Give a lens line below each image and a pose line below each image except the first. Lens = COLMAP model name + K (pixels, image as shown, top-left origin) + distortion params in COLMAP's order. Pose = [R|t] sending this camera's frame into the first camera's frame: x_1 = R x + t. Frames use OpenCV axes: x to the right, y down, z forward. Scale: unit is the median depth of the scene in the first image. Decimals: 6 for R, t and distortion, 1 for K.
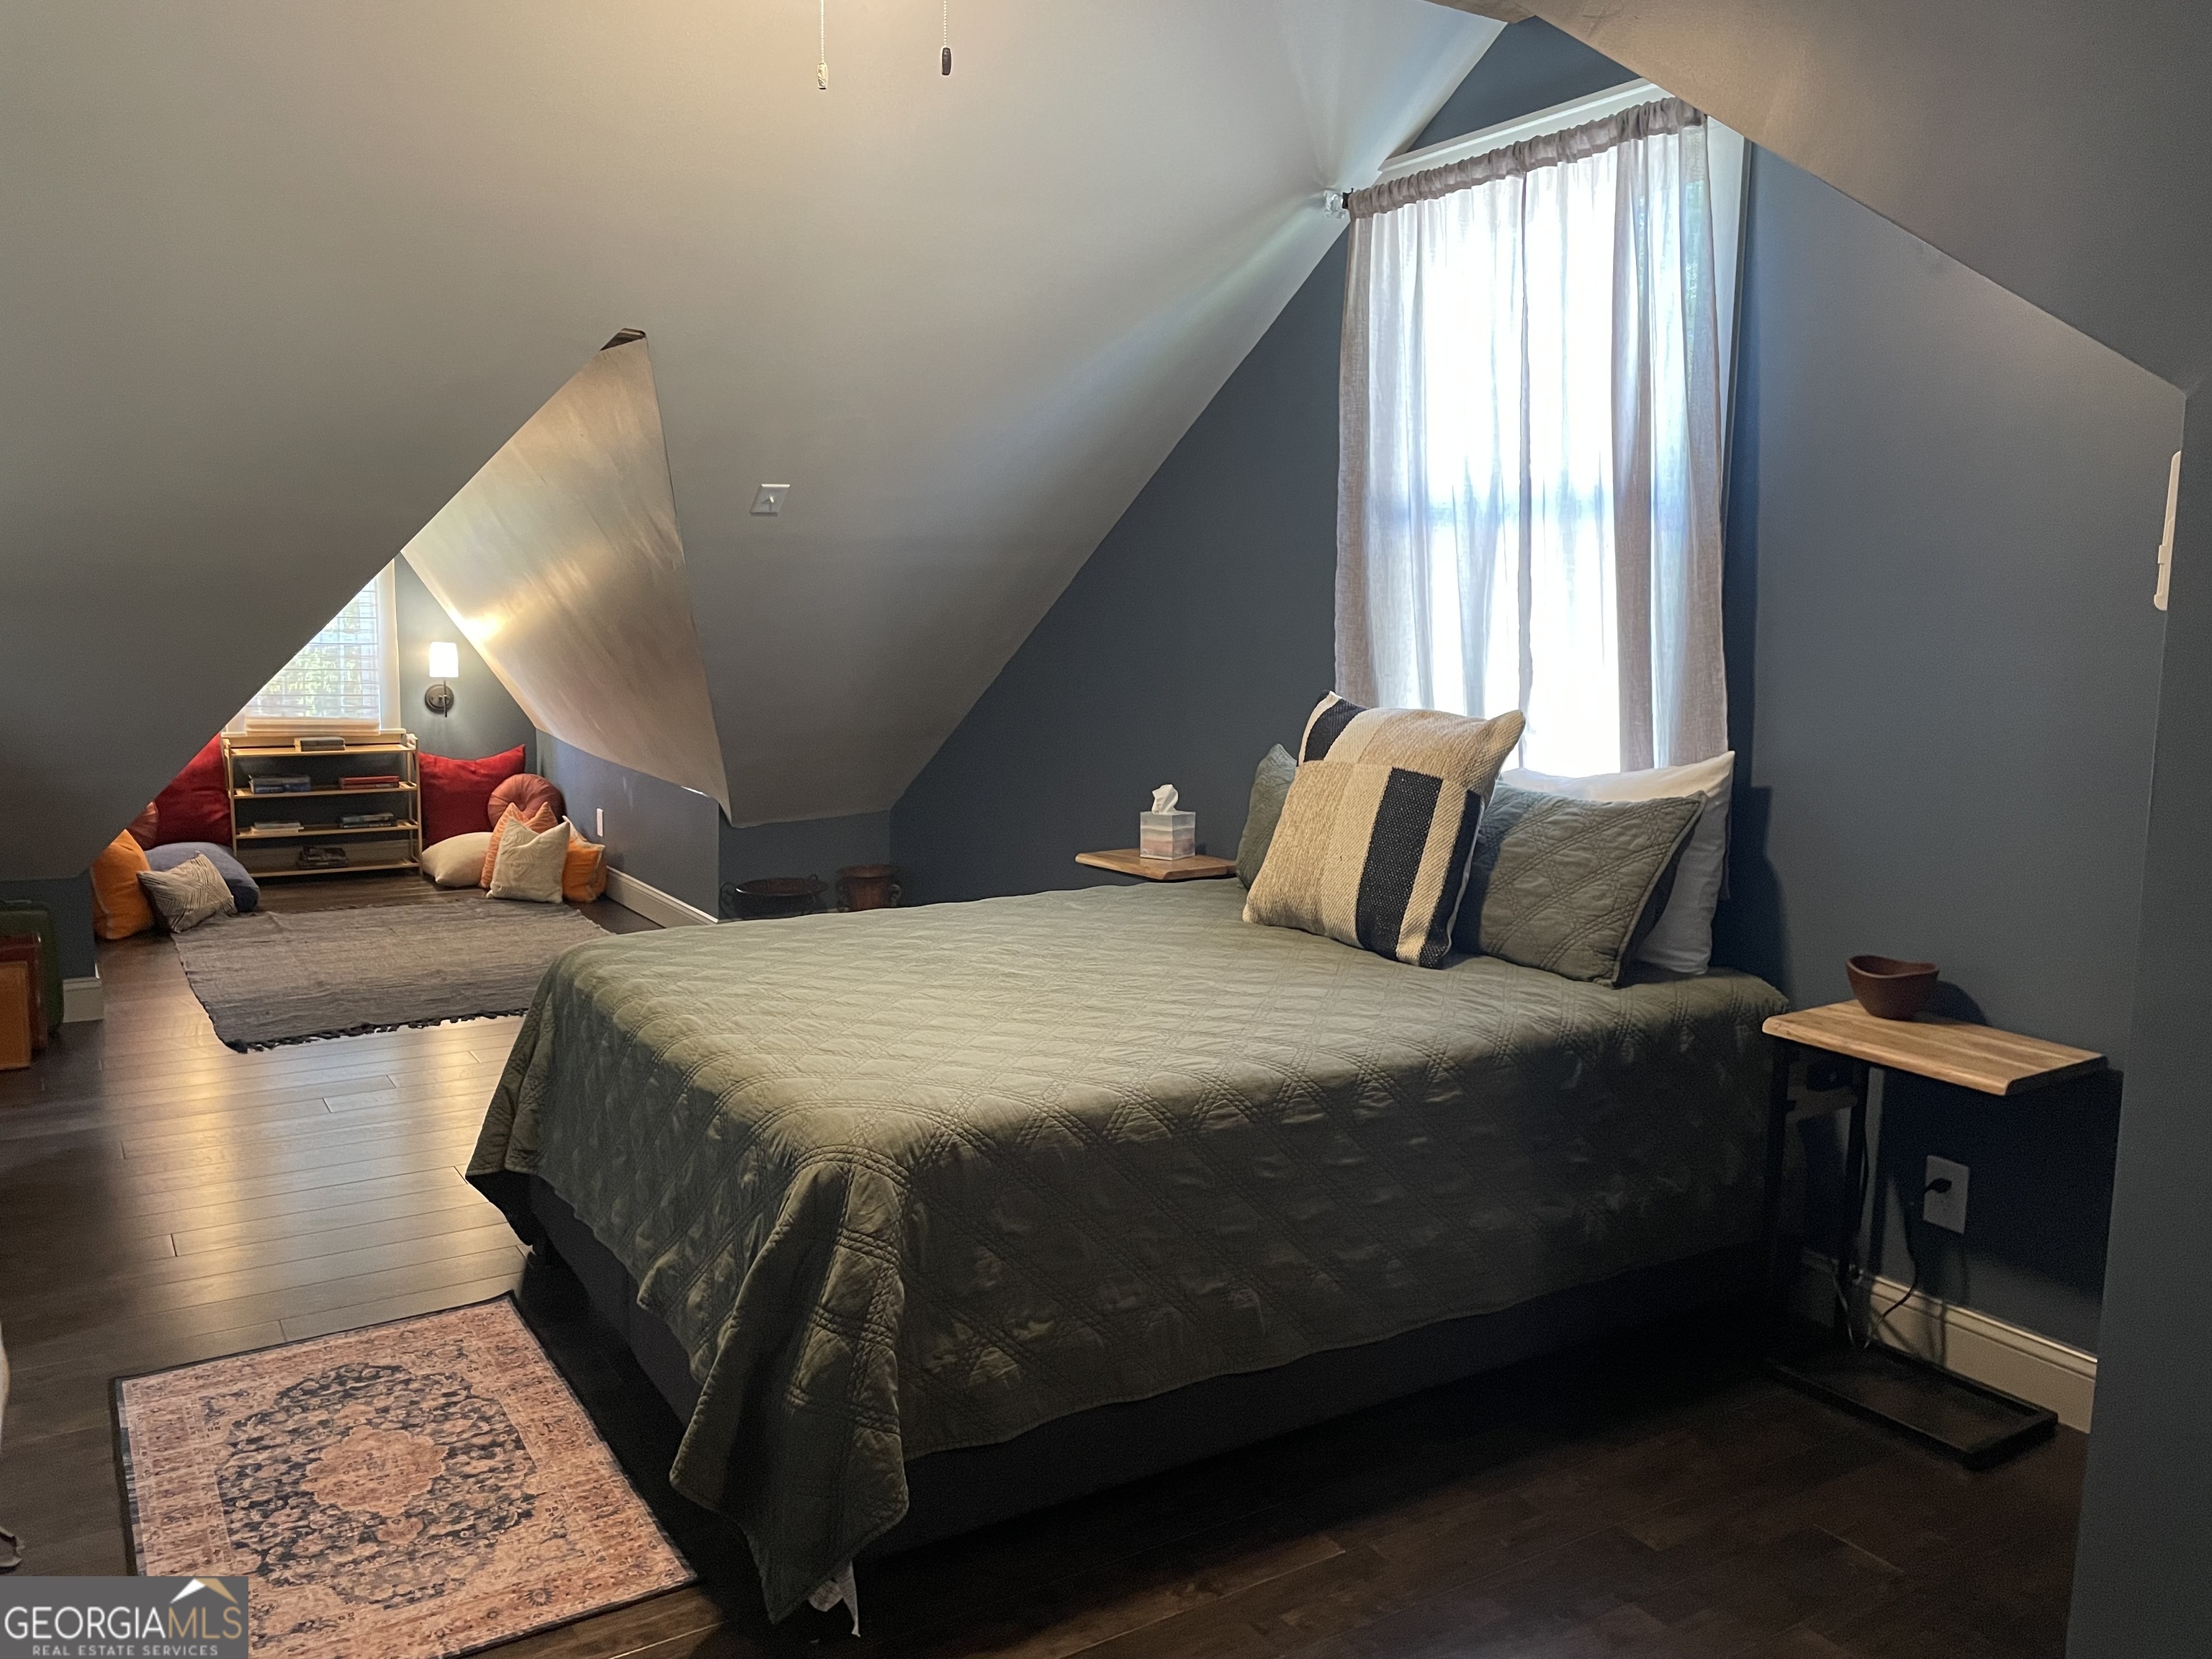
lens RADIAL K [[1663.6, 0, 1107.9], [0, 1663.6, 837.5], [0, 0, 1]] dist [0.006919, 0.001685]
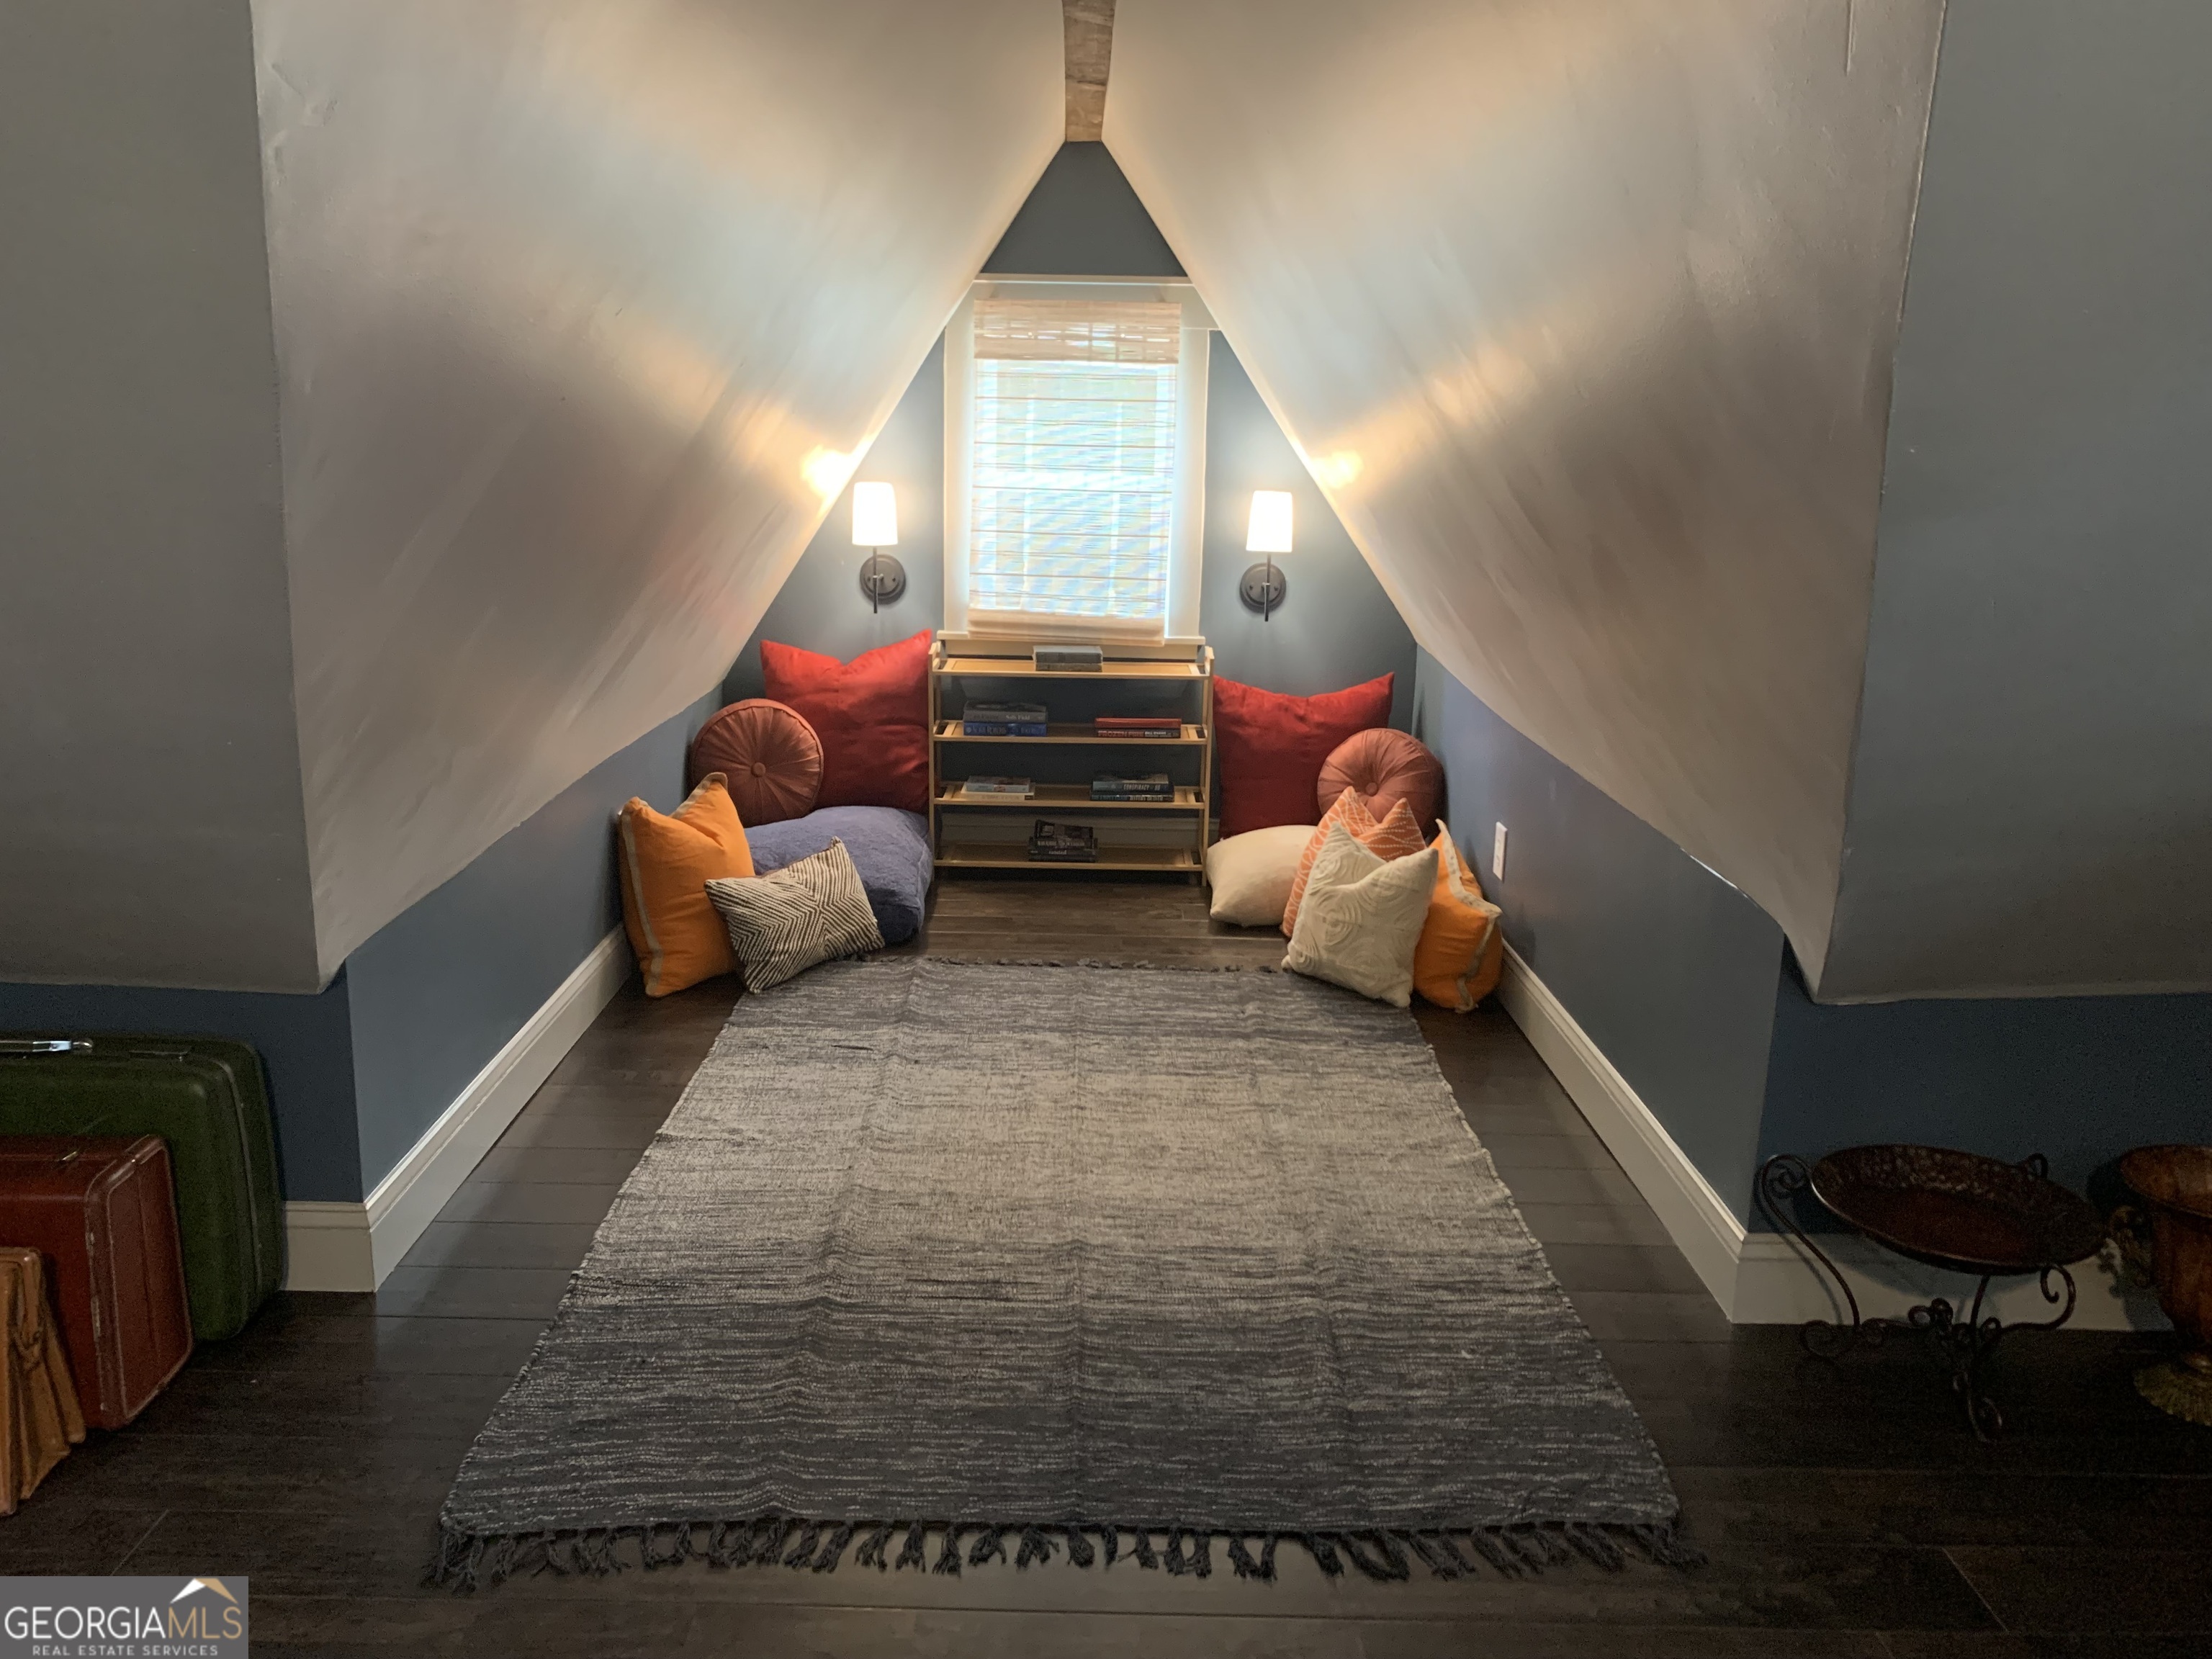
lens RADIAL K [[1667.6, 0, 1097.7], [0, 1667.6, 833.4], [0, 0, 1]] dist [0.008621, -0.000007]
pose [[0.847374, 0.116264, -0.518113, -0.140796], [-0.077330, 0.992353, 0.096209, -0.052027], [0.525336, -0.041459, 0.849884, 0.485793]]
